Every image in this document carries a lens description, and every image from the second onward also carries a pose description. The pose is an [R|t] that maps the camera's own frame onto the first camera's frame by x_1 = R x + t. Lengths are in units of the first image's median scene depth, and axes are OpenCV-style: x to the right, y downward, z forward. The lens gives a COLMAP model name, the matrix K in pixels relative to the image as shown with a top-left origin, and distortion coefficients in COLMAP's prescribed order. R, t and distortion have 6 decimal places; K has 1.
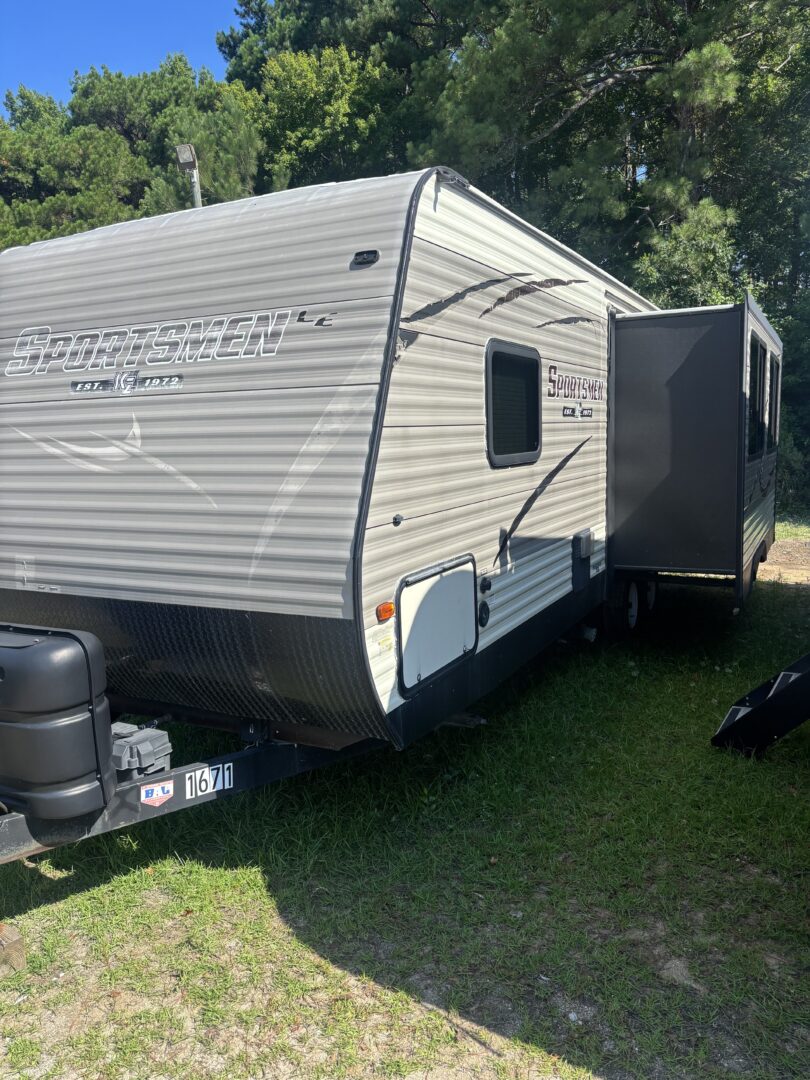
lens RADIAL K [[814.2, 0, 406.8], [0, 814.2, 546.0], [0, 0, 1]] dist [0.028667, -0.024697]
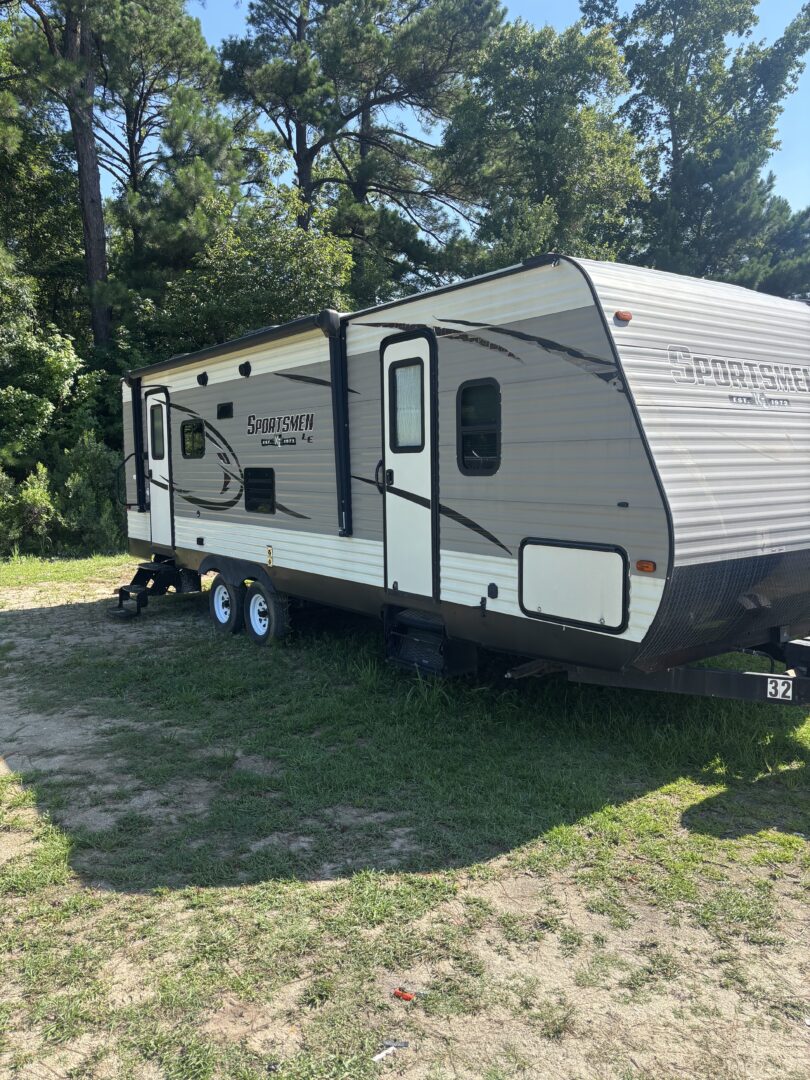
lens RADIAL K [[814.2, 0, 405.2], [0, 814.2, 535.5], [0, 0, 1]] dist [0.028667, -0.024697]
pose [[0.453546, -0.055392, 0.889510, -1.844682], [0.120280, 0.992740, 0.000492, -0.043457], [-0.883079, 0.106767, 0.456915, 0.904307]]
